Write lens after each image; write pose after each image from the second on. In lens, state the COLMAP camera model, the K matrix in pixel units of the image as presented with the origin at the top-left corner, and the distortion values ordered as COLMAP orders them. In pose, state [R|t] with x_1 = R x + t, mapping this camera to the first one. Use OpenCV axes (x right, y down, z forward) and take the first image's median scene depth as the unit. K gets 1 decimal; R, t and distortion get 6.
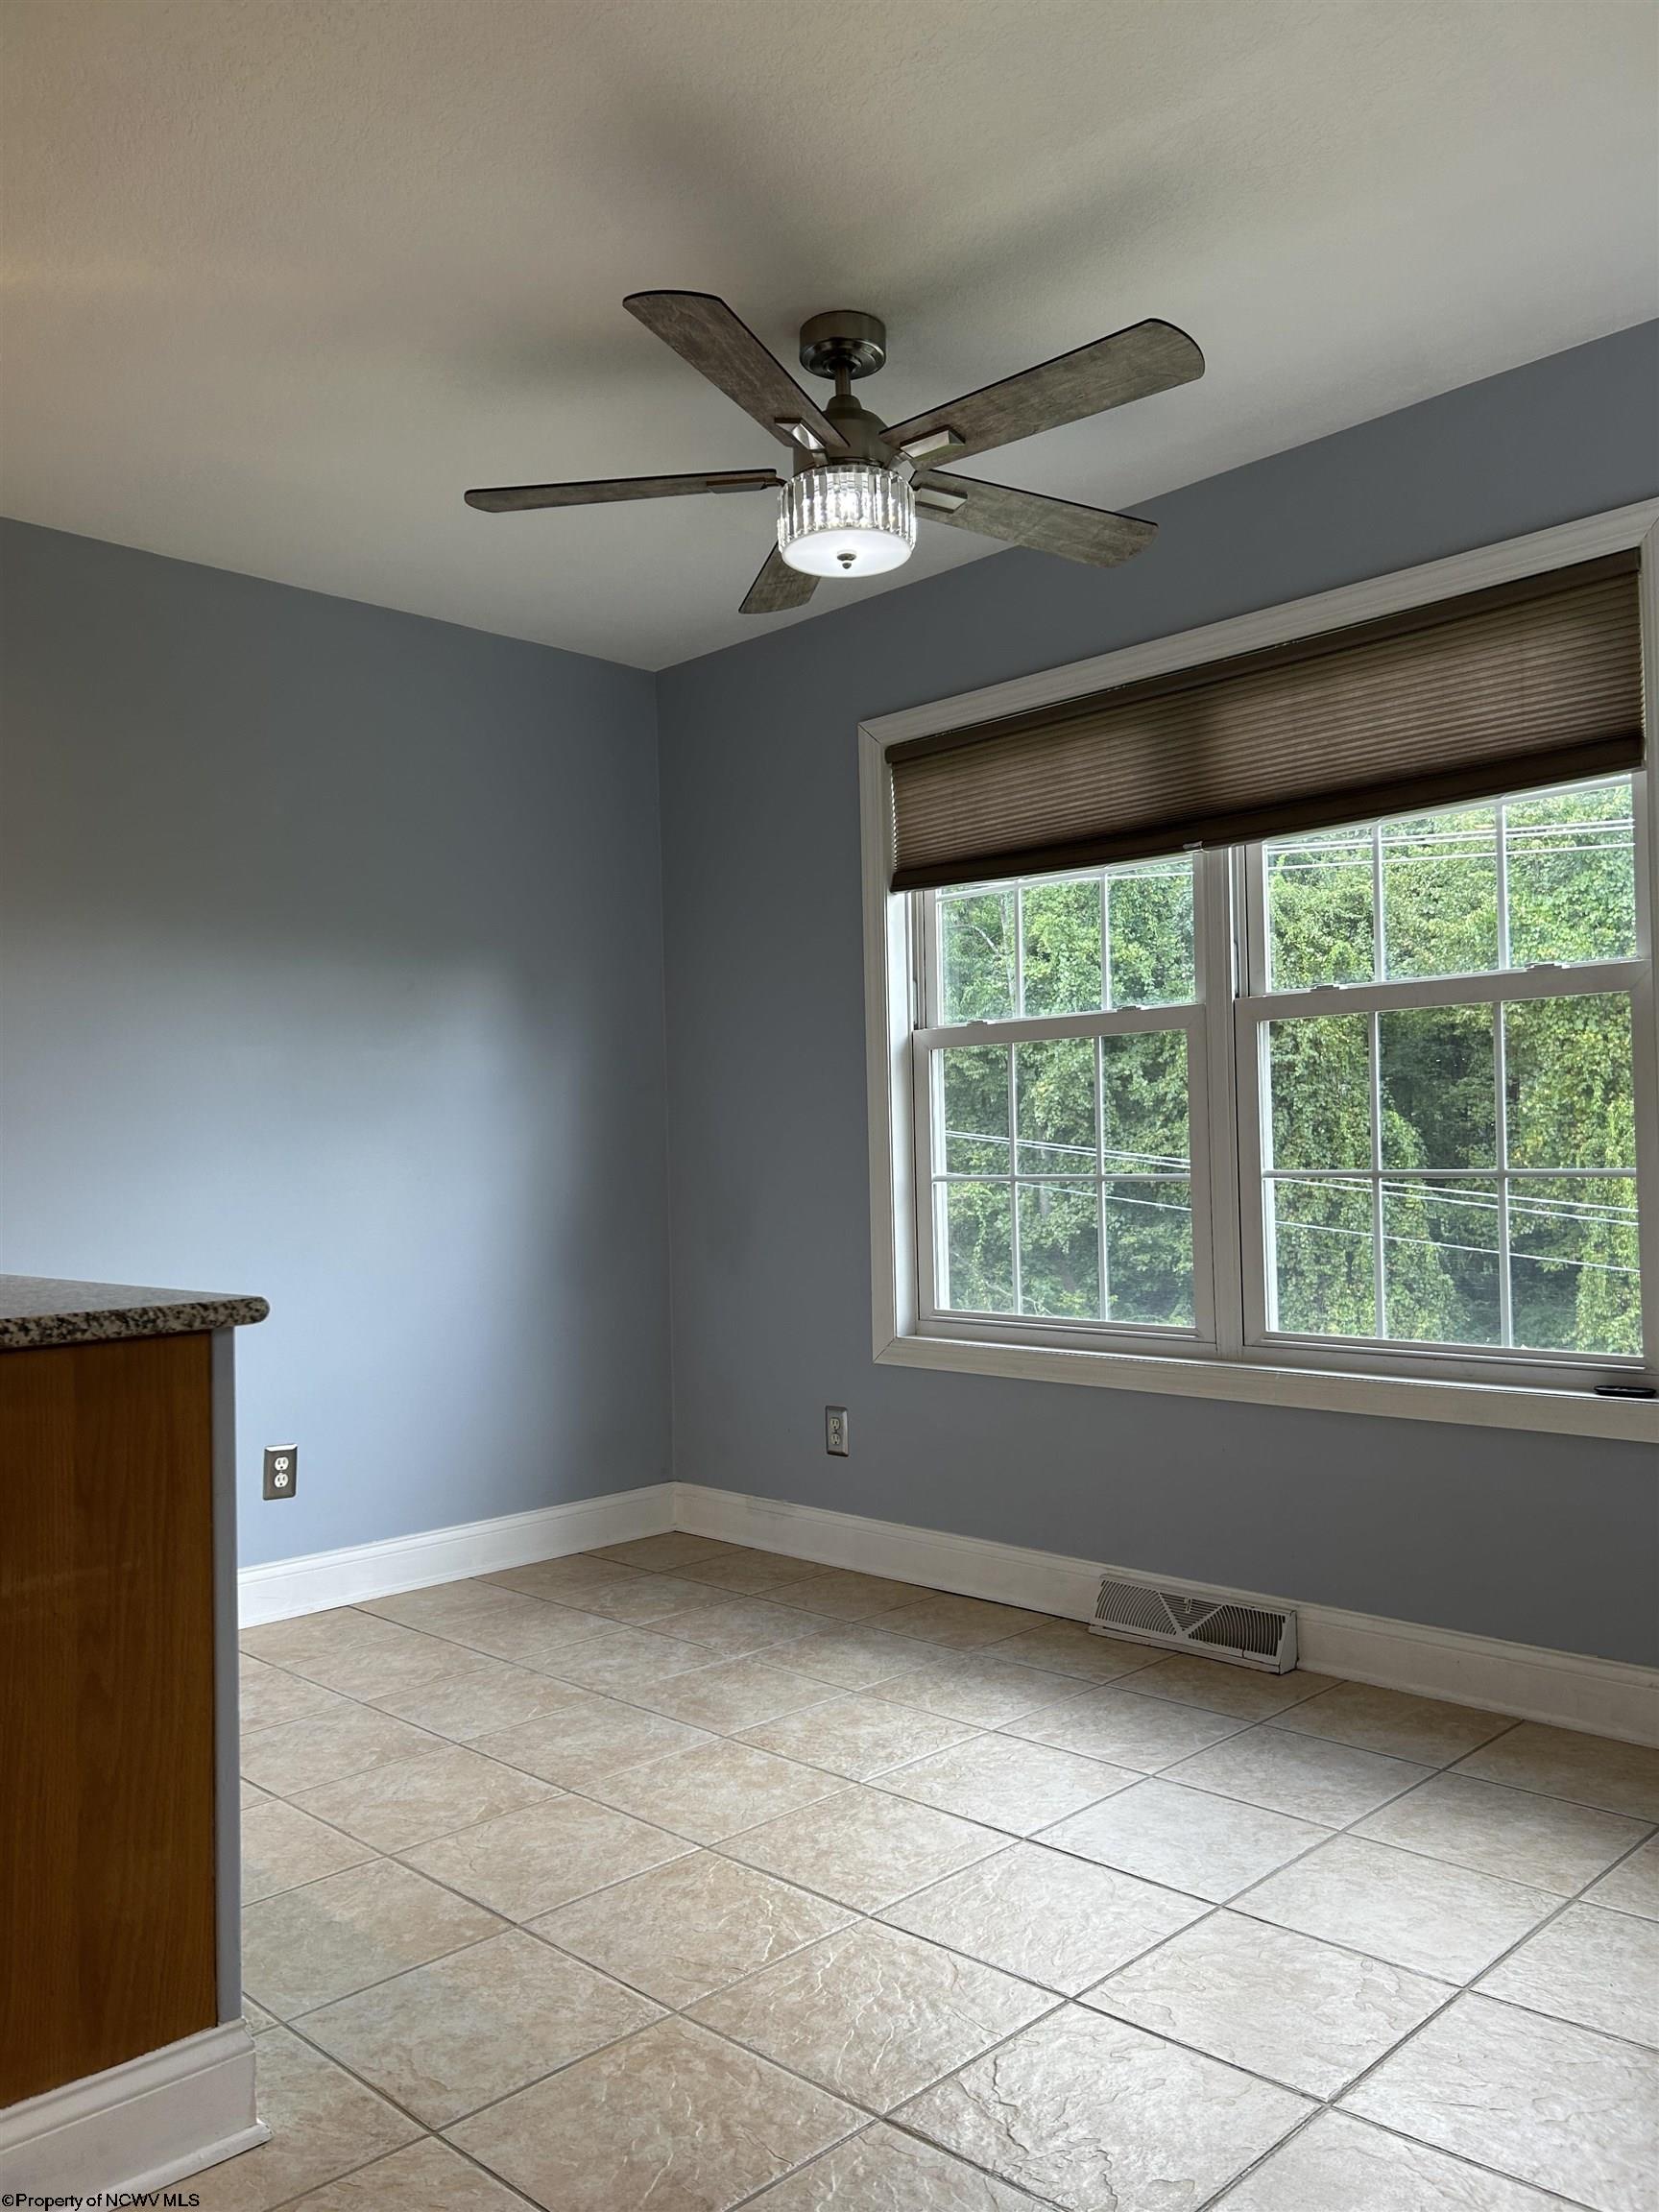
lens RADIAL K [[1679.9, 0, 826.1], [0, 1679.9, 1103.0], [0, 0, 1]] dist [0.017657, -0.017556]
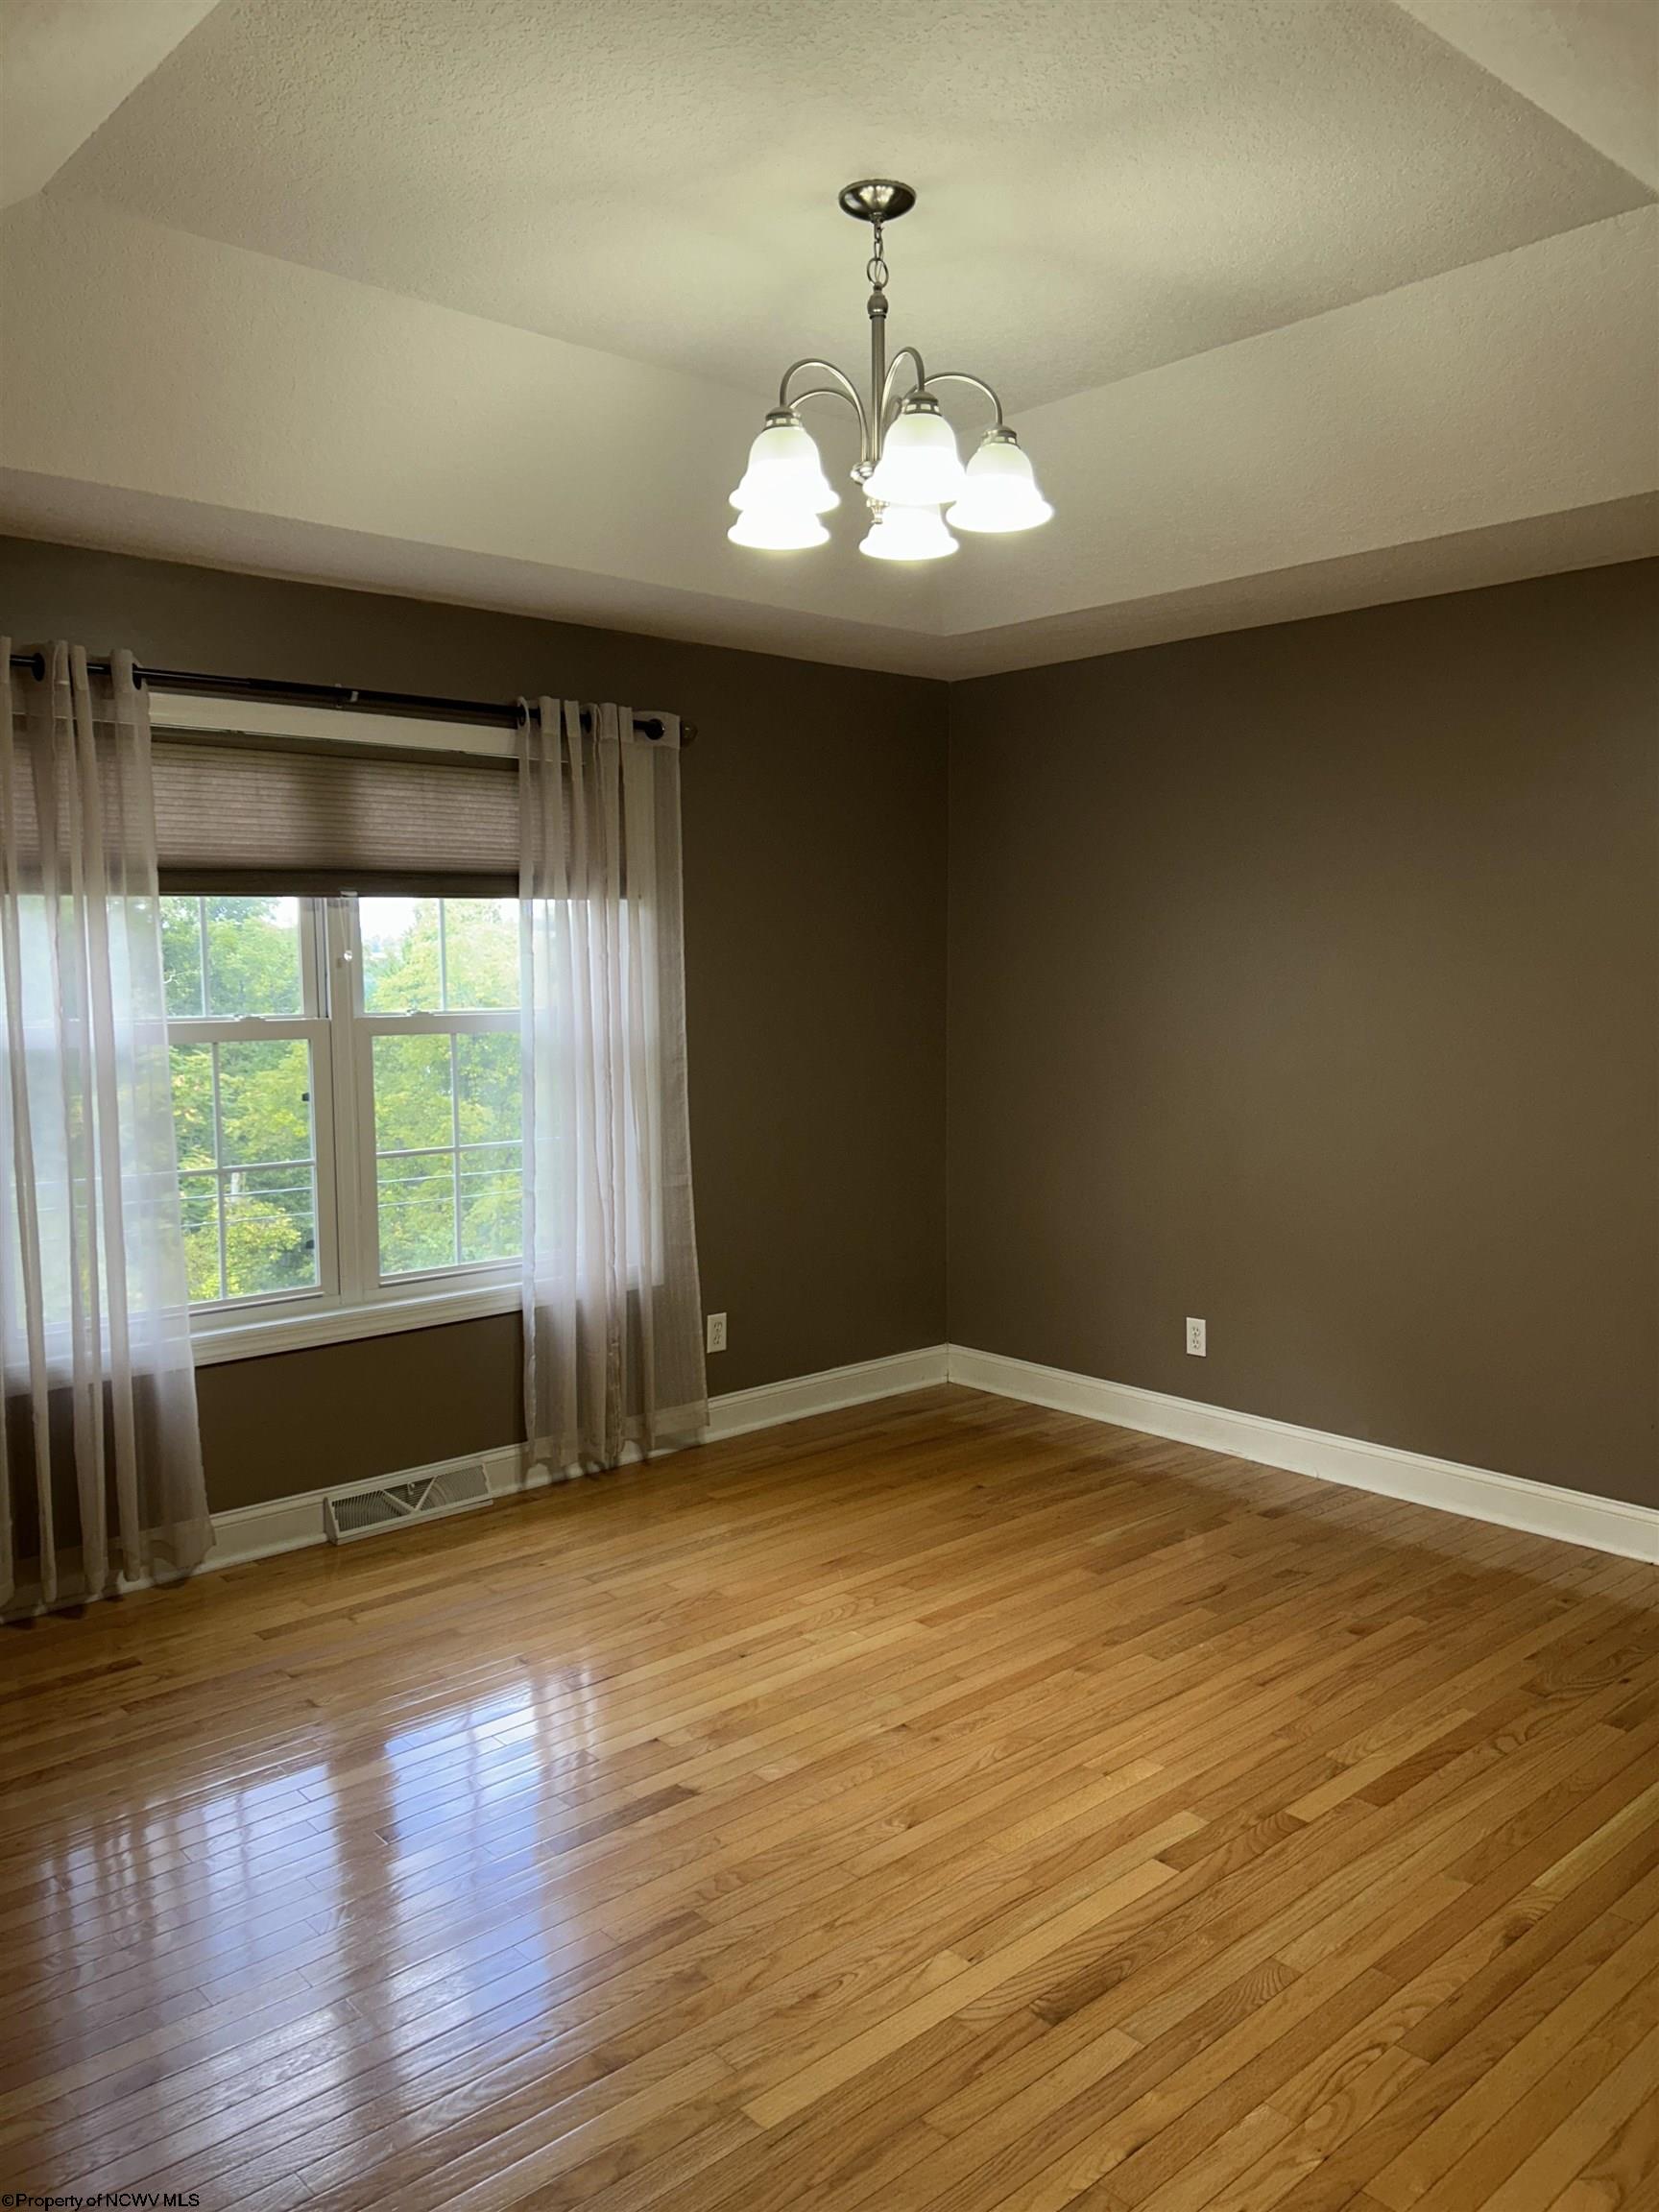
lens RADIAL K [[1679.9, 0, 826.0], [0, 1679.9, 1094.7], [0, 0, 1]] dist [0.017657, -0.017556]
pose [[0.051100, -0.074833, 0.995886, -0.863812], [-0.013023, 0.997054, 0.075589, -0.092513], [-0.998609, -0.016832, 0.049975, 0.498302]]
